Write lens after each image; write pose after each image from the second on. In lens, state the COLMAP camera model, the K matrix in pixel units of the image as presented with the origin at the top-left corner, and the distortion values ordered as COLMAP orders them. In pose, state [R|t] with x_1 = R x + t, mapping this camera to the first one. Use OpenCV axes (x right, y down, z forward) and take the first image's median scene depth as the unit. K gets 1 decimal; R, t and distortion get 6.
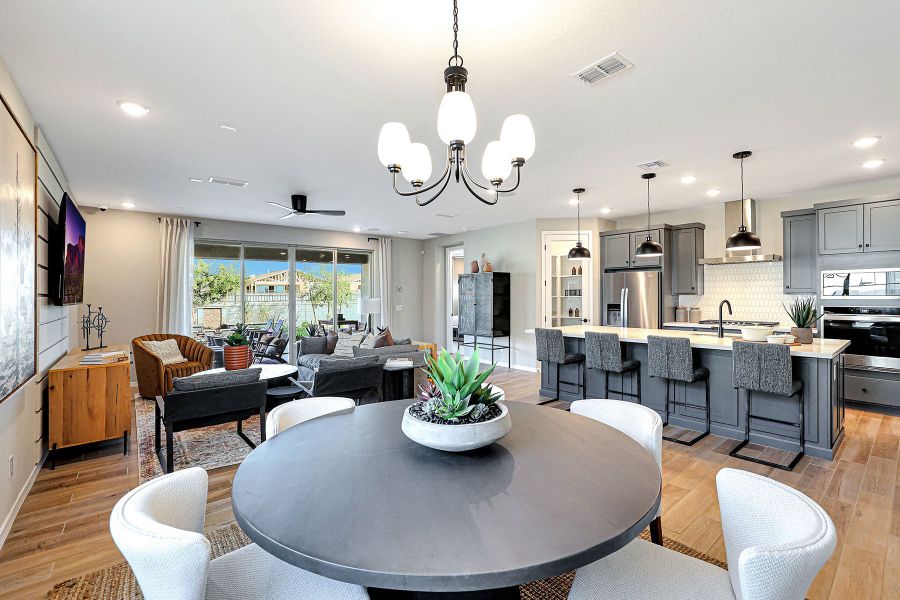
lens RADIAL K [[386.6, 0, 456.4], [0, 386.6, 296.4], [0, 0, 1]] dist [-0.038486, 0.009662]
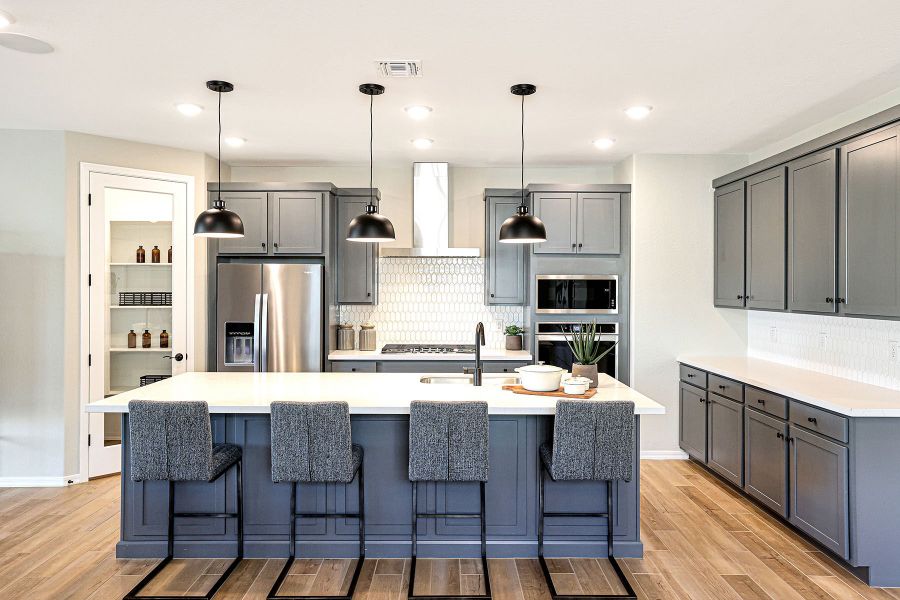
lens RADIAL K [[611.3, 0, 433.3], [0, 611.3, 289.2], [0, 0, 1]] dist [0.007539, 0.005131]
pose [[0.649934, 0.006927, 0.759959, -0.053228], [-0.004536, 0.999976, -0.005235, -0.023180], [-0.759977, -0.000045, 0.649950, 0.255655]]
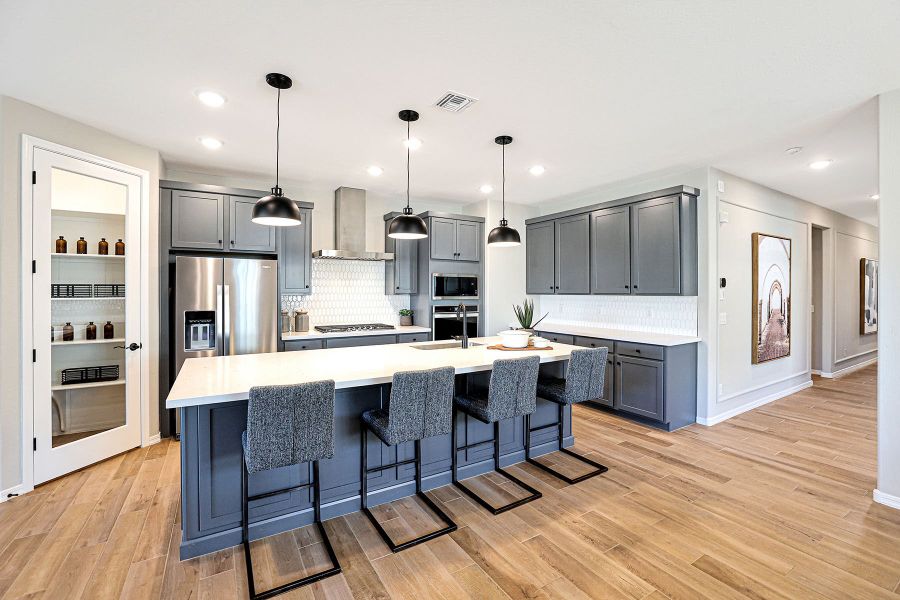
lens RADIAL K [[386.6, 0, 435.3], [0, 386.6, 292.1], [0, 0, 1]] dist [-0.038486, 0.009662]
pose [[0.166022, 0.005956, 0.986104, -0.090388], [0.001683, 0.999979, -0.006323, -0.005184], [-0.986121, 0.002710, 0.166008, 0.559810]]
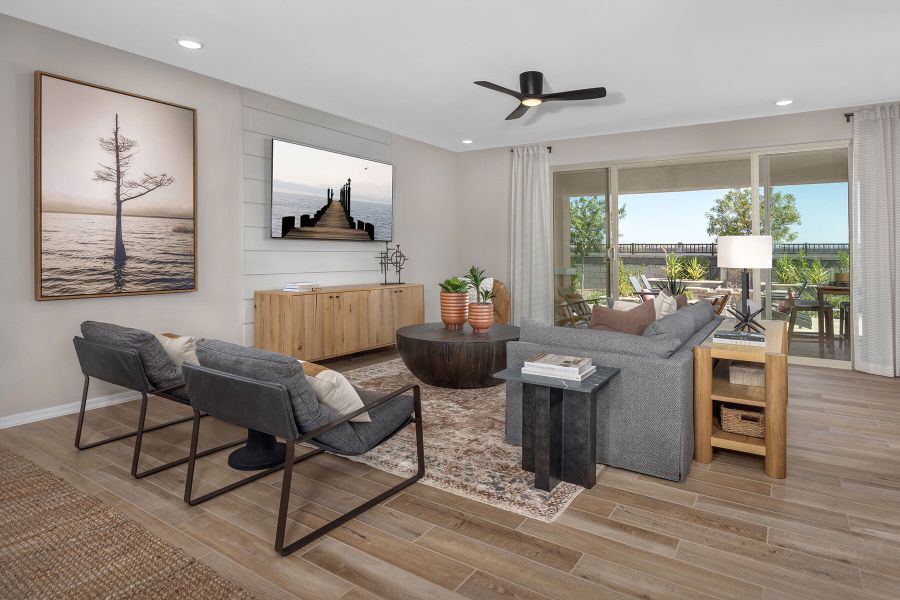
lens RADIAL K [[497.9, 0, 513.5], [0, 497.9, 253.1], [0, 0, 1]] dist [-0.017321, -0.002921]
pose [[0.344249, 0.016178, -0.938739, 0.303442], [-0.013080, 0.999837, 0.012435, 0.020681], [0.938787, 0.007998, 0.344405, 0.566126]]
